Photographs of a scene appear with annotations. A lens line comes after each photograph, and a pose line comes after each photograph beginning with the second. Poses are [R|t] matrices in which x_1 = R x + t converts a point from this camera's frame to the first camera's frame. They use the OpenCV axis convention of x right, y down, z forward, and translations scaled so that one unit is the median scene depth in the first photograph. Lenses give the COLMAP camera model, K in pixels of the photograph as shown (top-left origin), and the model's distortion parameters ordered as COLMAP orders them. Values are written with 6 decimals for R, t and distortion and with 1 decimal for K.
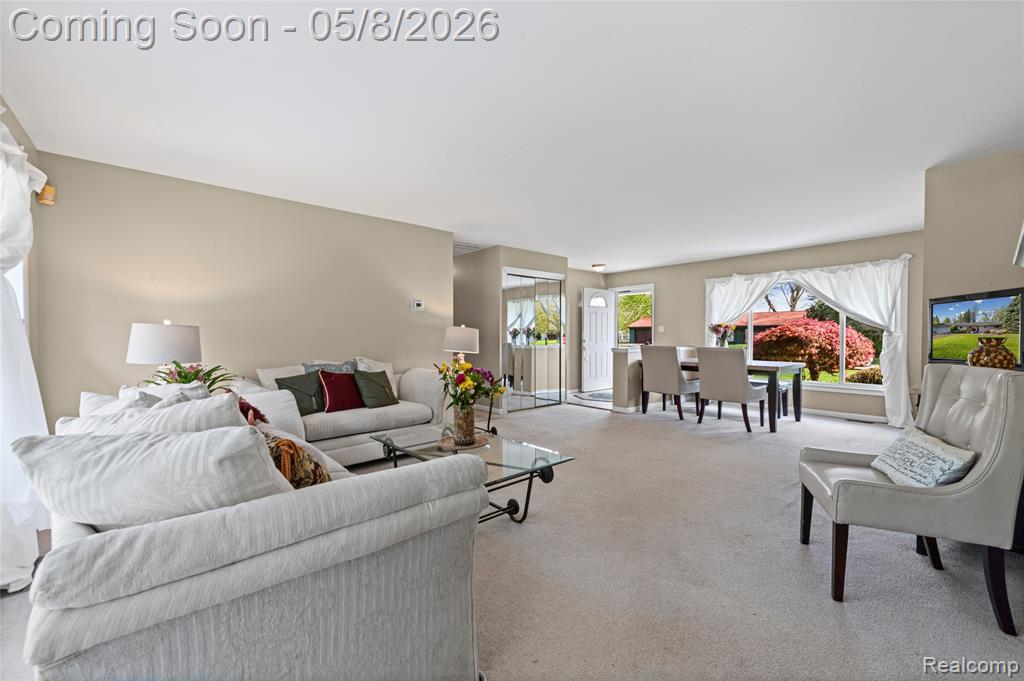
lens RADIAL K [[389.8, 0, 512.0], [0, 389.8, 340.5], [0, 0, 1]] dist [-0.002250, -0.000276]
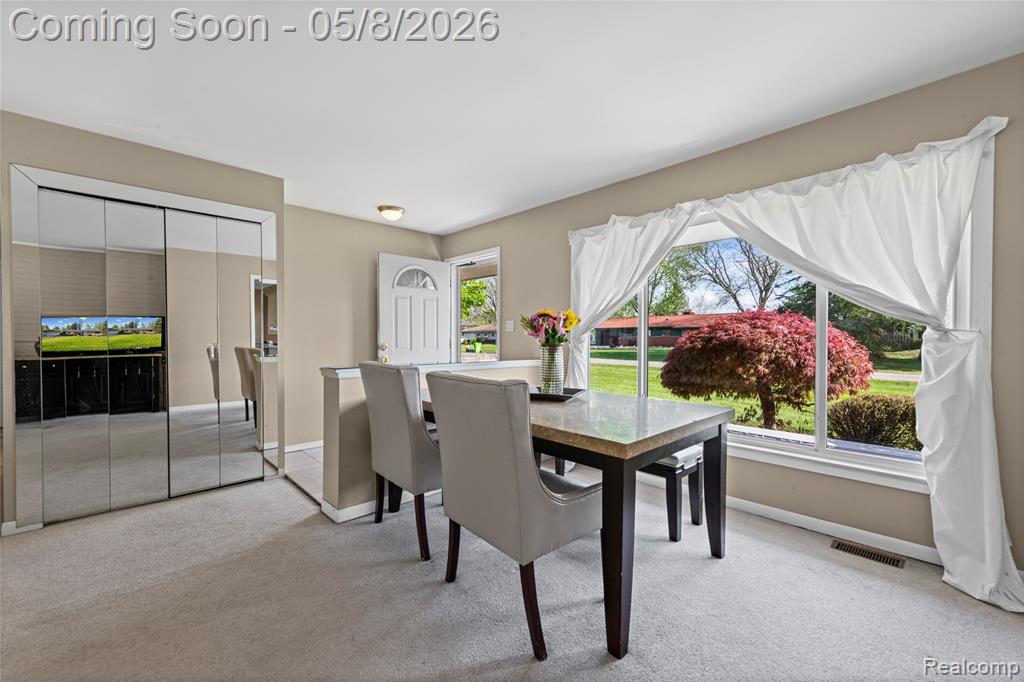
lens RADIAL K [[404.8, 0, 512.0], [0, 404.8, 341.0], [0, 0, 1]] dist [0.011607, -0.000887]
pose [[0.997344, -0.001206, 0.072825, 0.410361], [0.001402, 0.999996, -0.002631, -0.008276], [-0.072822, 0.002726, 0.997341, 0.497667]]
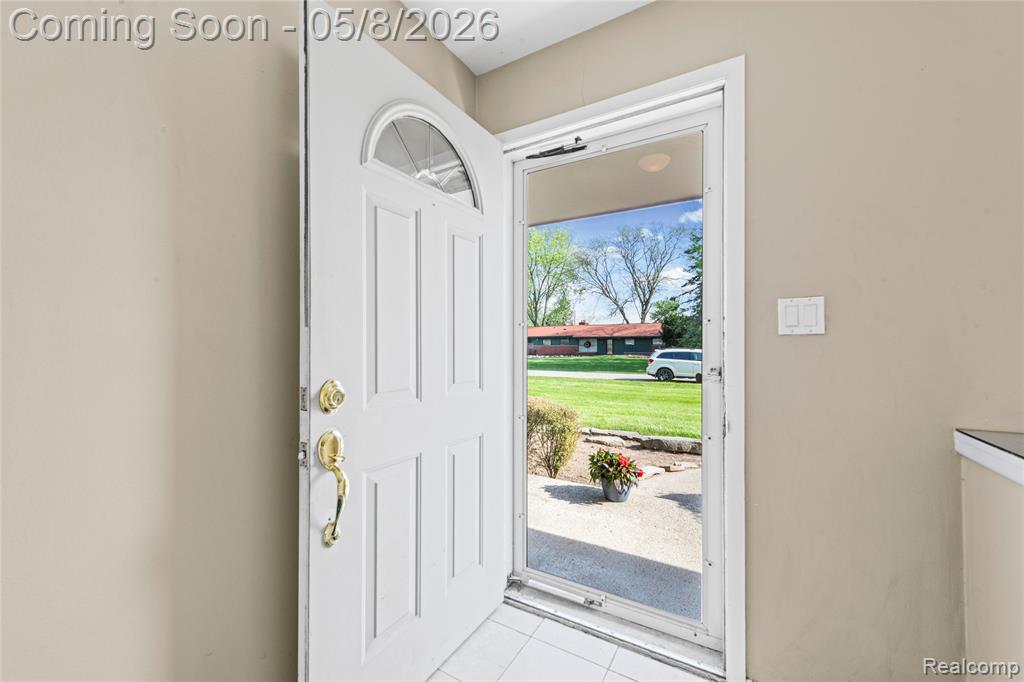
lens RADIAL K [[404.8, 0, 512.0], [0, 404.8, 341.0], [0, 0, 1]] dist [0.011607, -0.000887]
pose [[0.945088, 0.006961, 0.326741, 0.250463], [0.000789, 0.999722, -0.023579, -0.018707], [-0.326814, 0.022542, 0.944820, 1.055790]]
